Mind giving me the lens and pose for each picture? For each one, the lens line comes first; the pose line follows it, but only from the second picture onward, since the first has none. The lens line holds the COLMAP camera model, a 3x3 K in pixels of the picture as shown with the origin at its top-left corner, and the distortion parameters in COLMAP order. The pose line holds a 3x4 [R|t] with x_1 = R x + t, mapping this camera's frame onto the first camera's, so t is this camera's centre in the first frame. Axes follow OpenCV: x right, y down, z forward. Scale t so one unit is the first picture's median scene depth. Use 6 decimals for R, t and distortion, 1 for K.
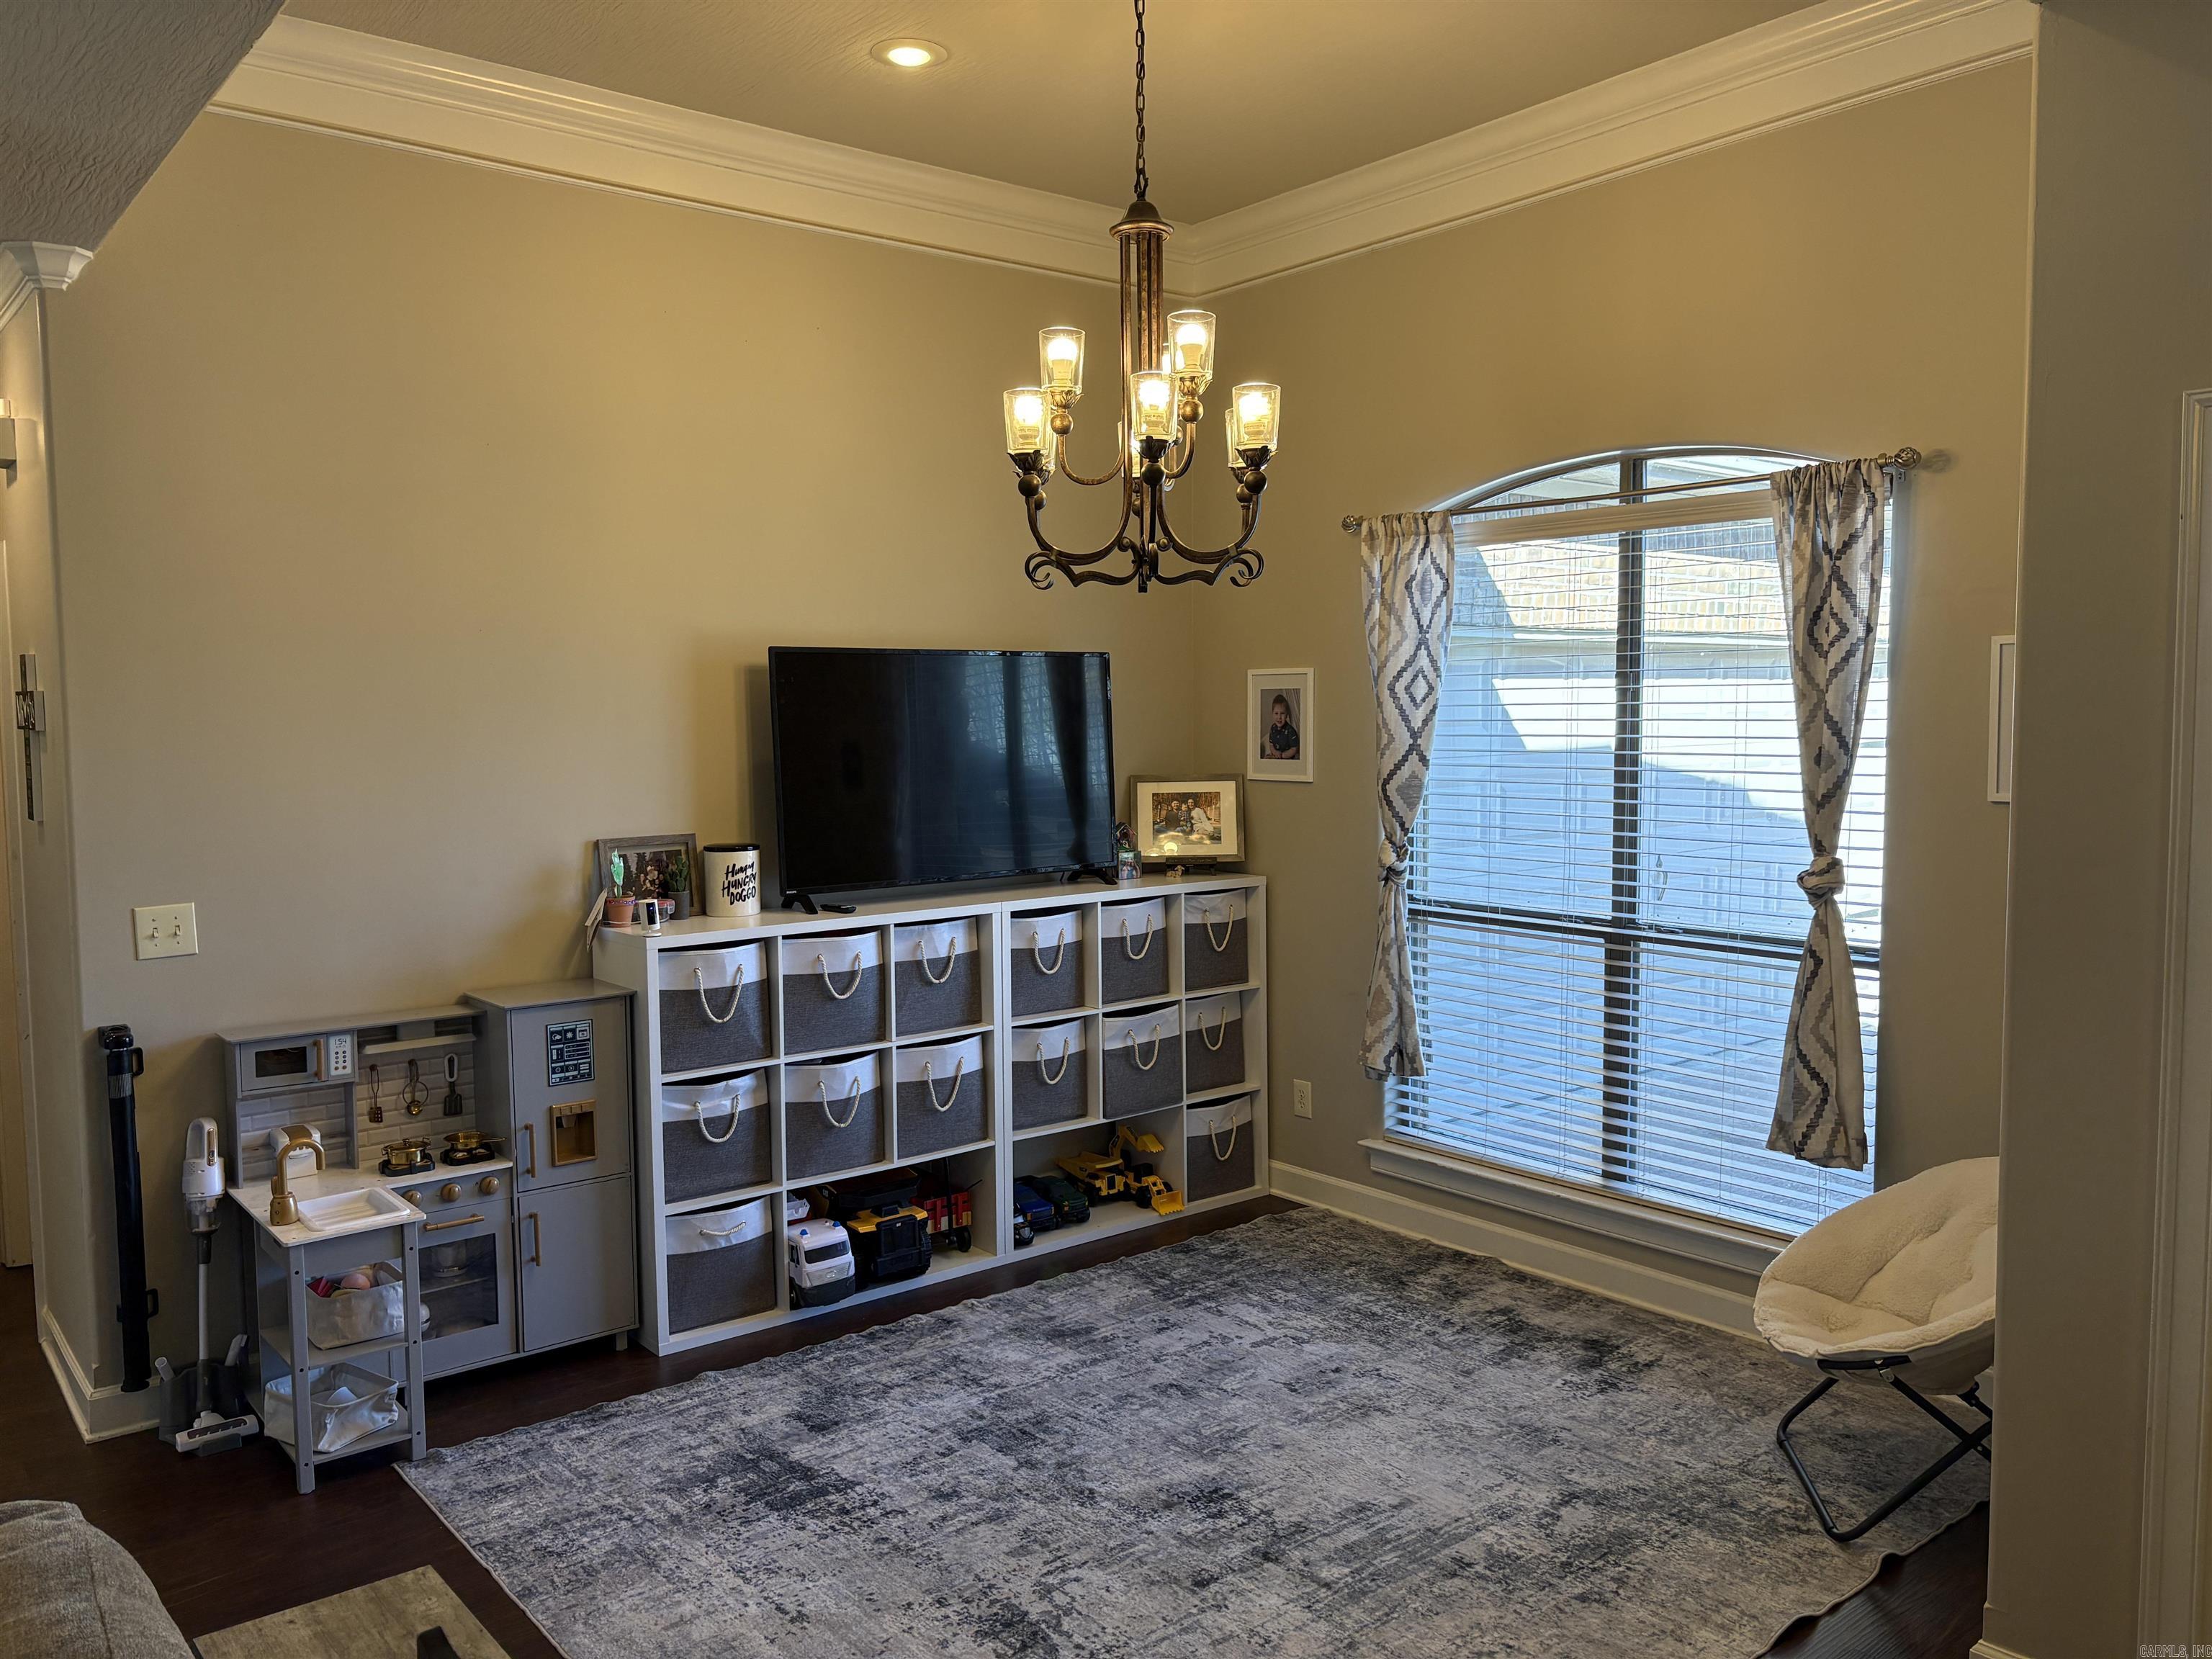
lens RADIAL K [[1684.3, 0, 1105.0], [0, 1684.3, 836.7], [0, 0, 1]] dist [0.039599, 0.000574]
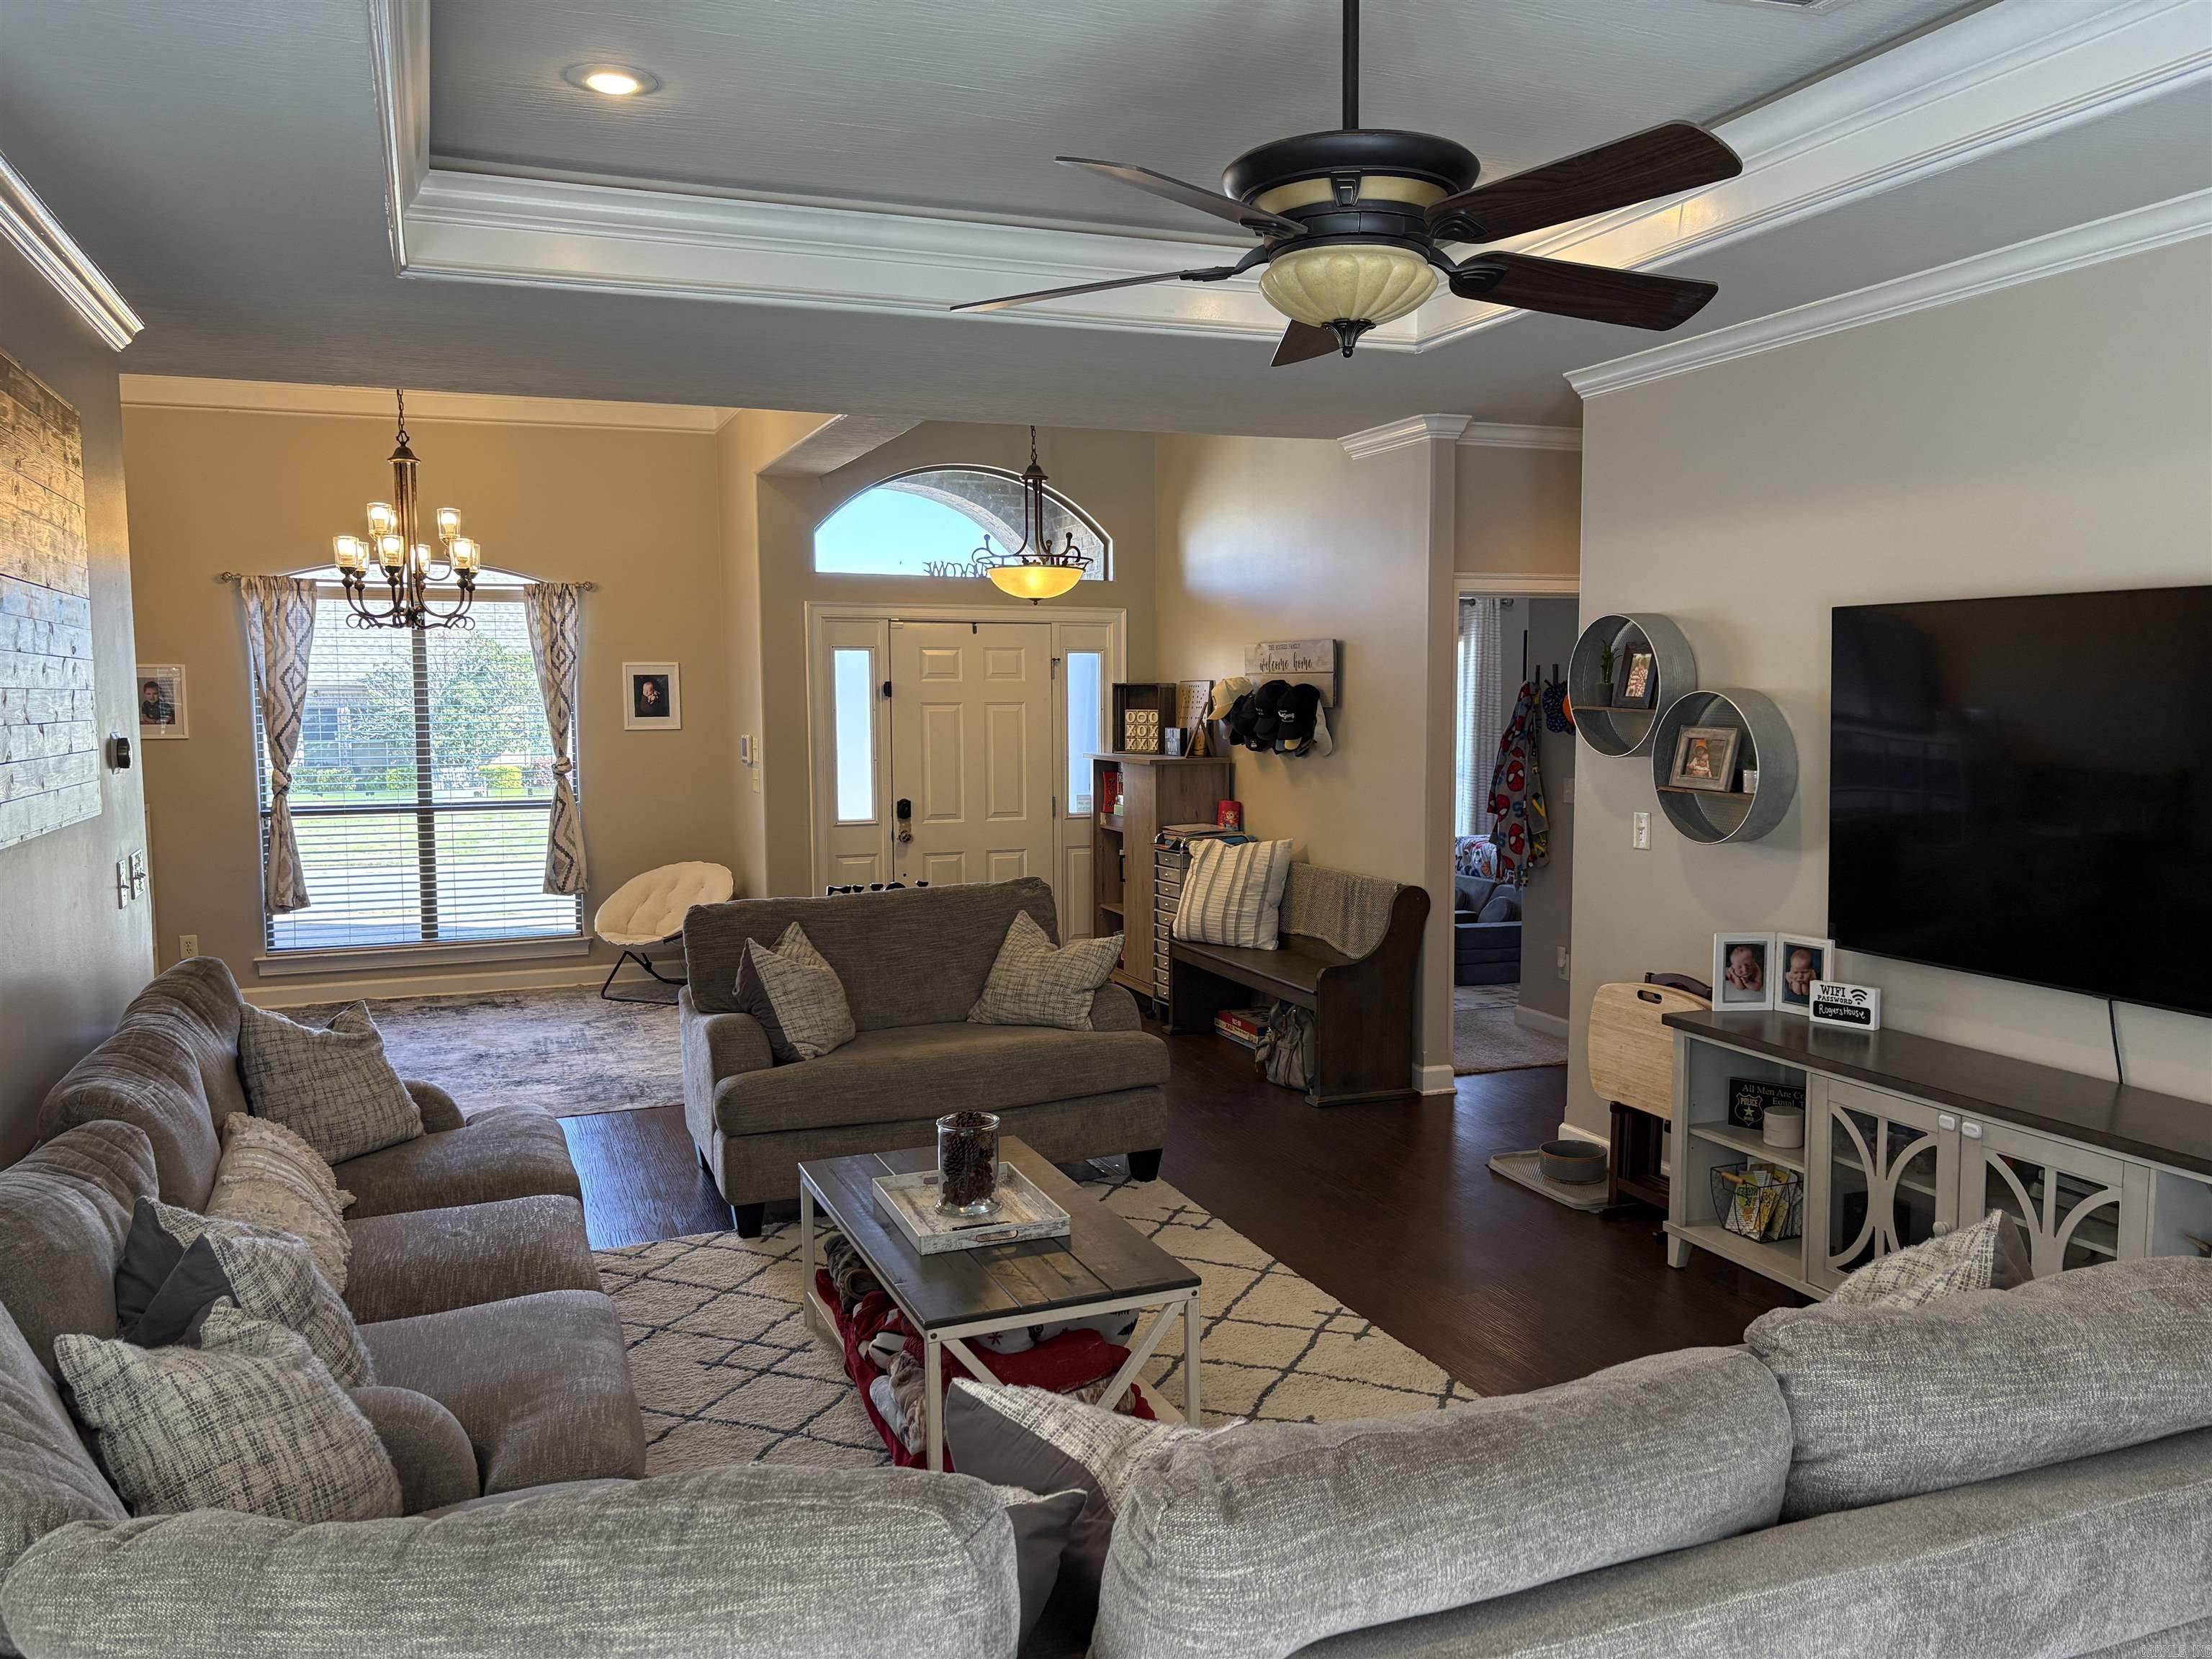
lens RADIAL K [[1684.3, 0, 1105.3], [0, 1684.3, 825.5], [0, 0, 1]] dist [0.039599, 0.000574]
pose [[0.293455, -0.086565, 0.952046, -1.370630], [0.070502, 0.995140, 0.068752, -0.001535], [-0.953370, 0.046945, 0.298132, -0.320239]]
